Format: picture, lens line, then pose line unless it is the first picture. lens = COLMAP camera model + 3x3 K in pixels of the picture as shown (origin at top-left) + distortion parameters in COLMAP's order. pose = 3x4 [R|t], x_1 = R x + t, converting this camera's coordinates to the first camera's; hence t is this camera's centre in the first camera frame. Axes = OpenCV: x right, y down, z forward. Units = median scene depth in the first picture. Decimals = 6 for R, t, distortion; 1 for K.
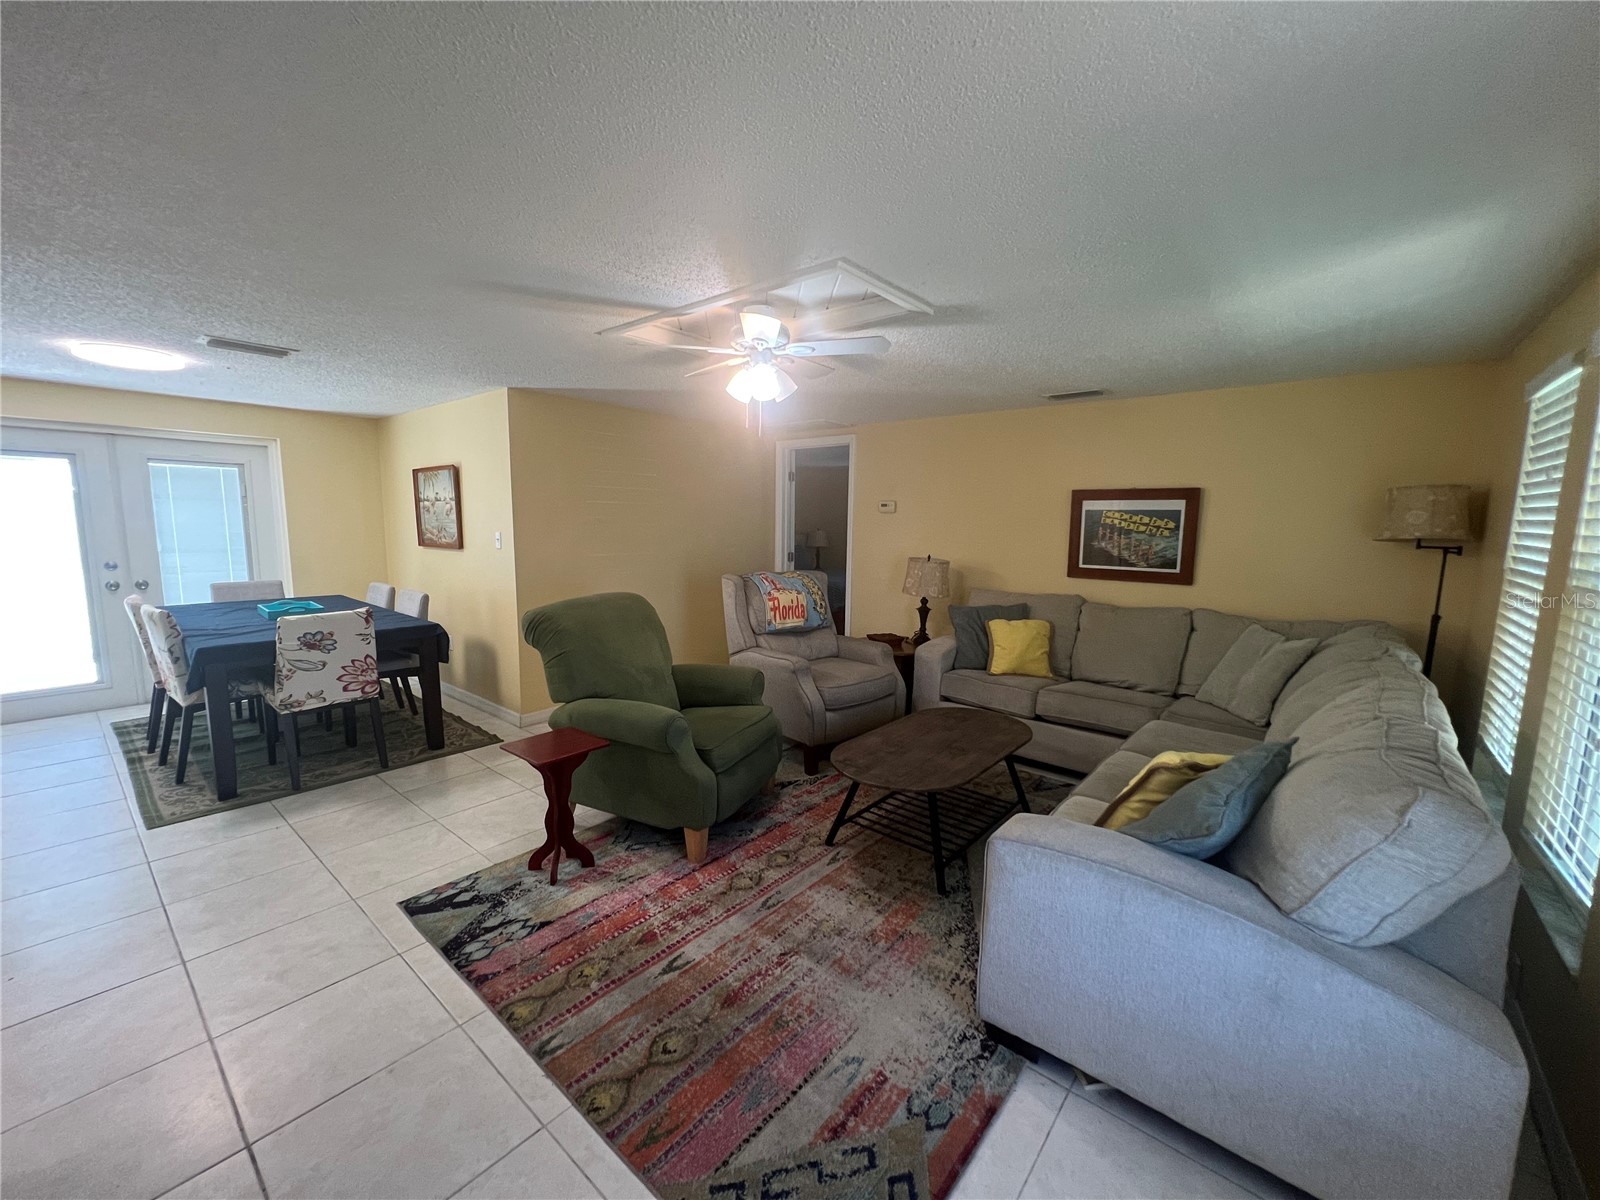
lens RADIAL K [[640.6, 0, 798.3], [0, 640.6, 602.3], [0, 0, 1]] dist [-0.002155, 0.001123]
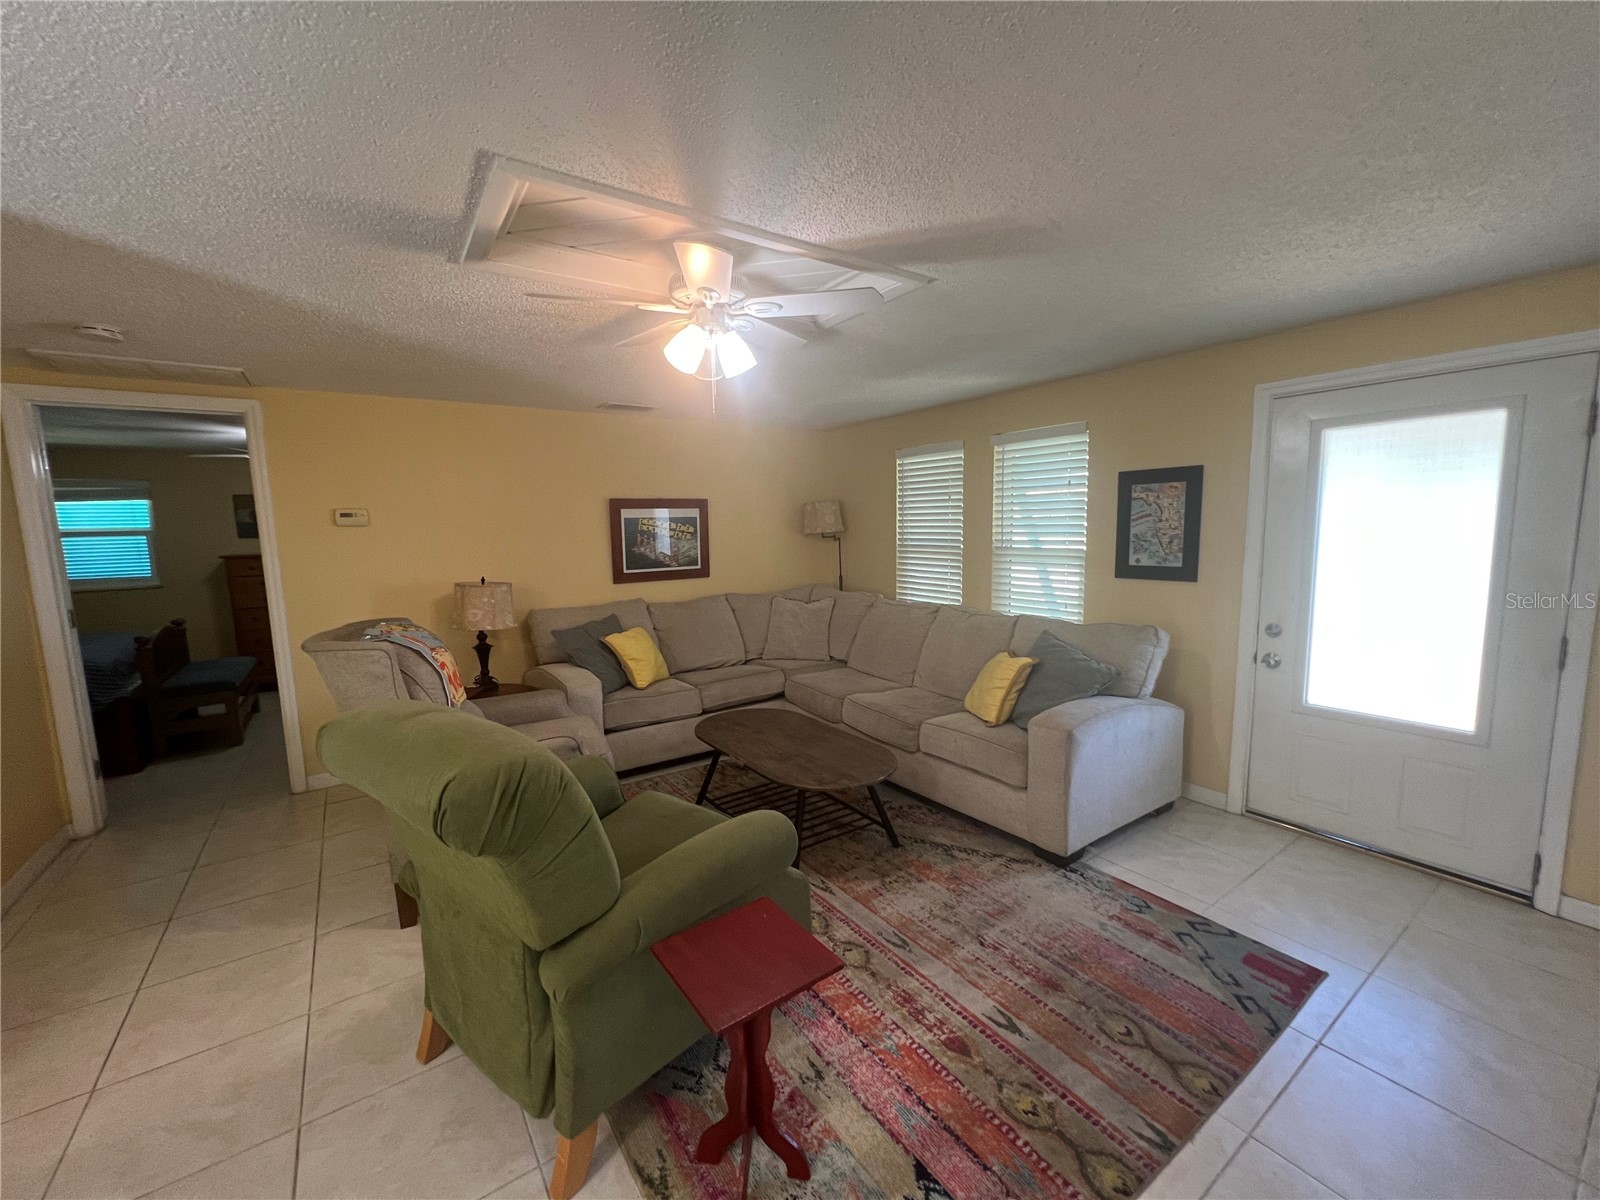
lens RADIAL K [[640.6, 0, 800.8], [0, 640.6, 602.8], [0, 0, 1]] dist [-0.002155, 0.001123]
pose [[0.258663, -0.135655, 0.956395, -1.056348], [0.148701, 0.983880, 0.099336, -0.146795], [-0.954454, 0.116522, 0.274665, 0.967053]]
